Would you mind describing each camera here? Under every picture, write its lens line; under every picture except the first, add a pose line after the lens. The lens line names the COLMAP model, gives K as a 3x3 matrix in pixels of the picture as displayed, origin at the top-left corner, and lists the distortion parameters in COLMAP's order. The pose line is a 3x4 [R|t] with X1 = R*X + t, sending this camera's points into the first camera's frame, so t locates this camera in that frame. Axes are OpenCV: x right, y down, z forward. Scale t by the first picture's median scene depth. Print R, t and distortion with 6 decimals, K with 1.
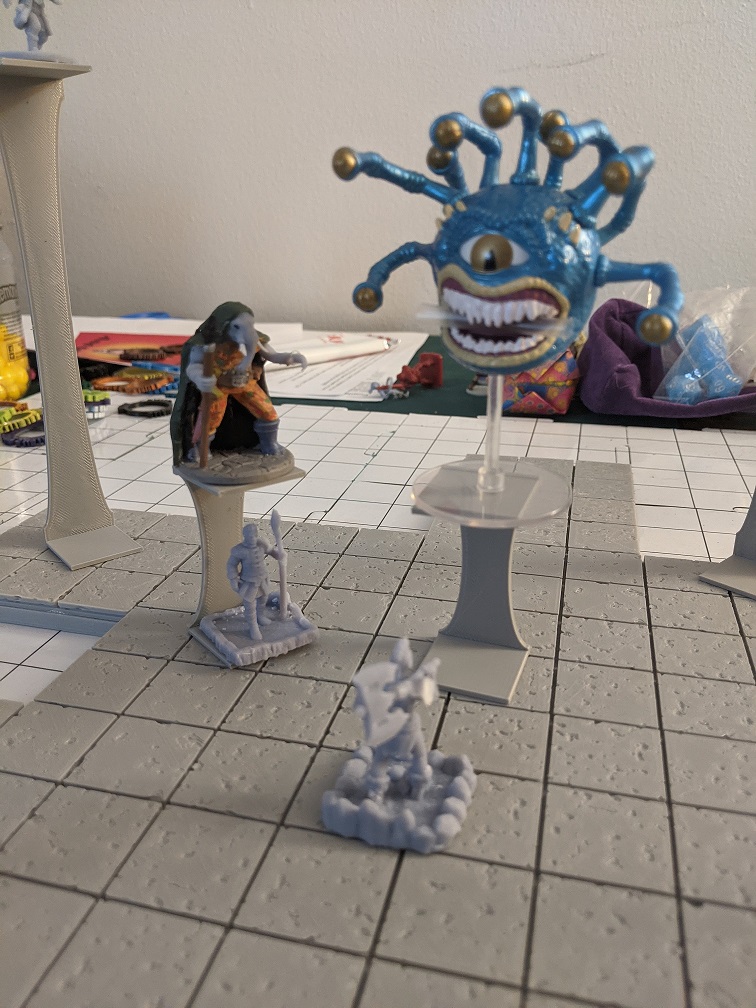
lens RADIAL K [[813.8, 0, 378.0], [0, 813.8, 504.0], [0, 0, 1]] dist [0.078005, -0.249386]
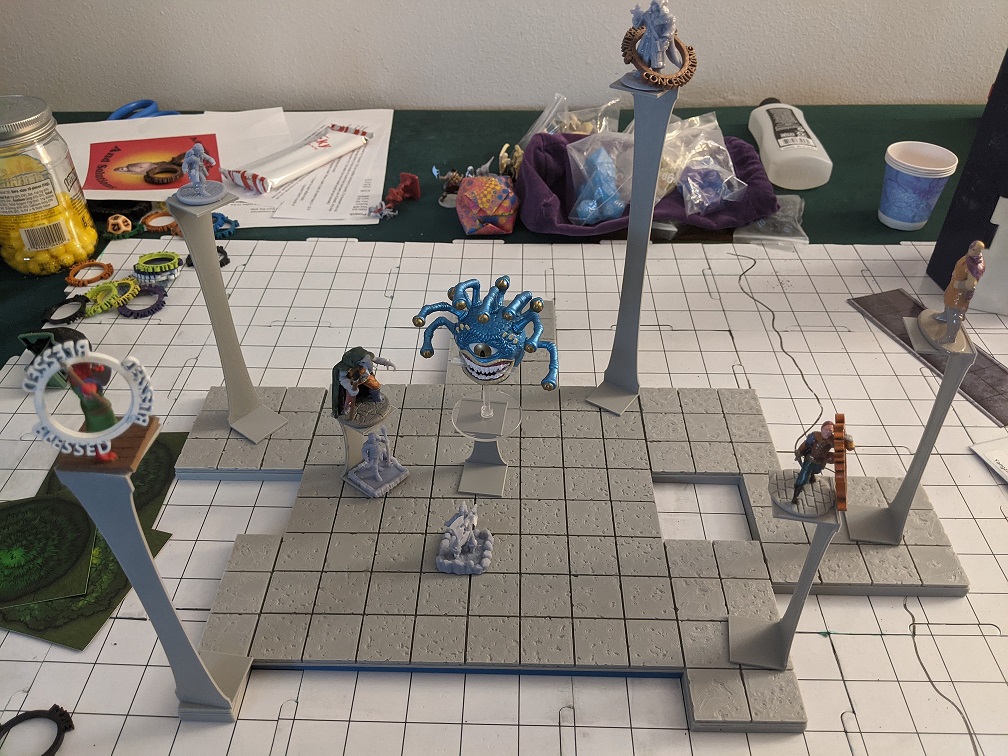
lens RADIAL K [[813.8, 0, 506.8], [0, 813.8, 370.7], [0, 0, 1]] dist [0.078005, -0.249386]
pose [[0.972836, -0.141656, 0.183096, -0.182482], [0.079191, 0.946847, 0.311785, -0.753081], [-0.217530, -0.288816, 0.932344, -0.966259]]
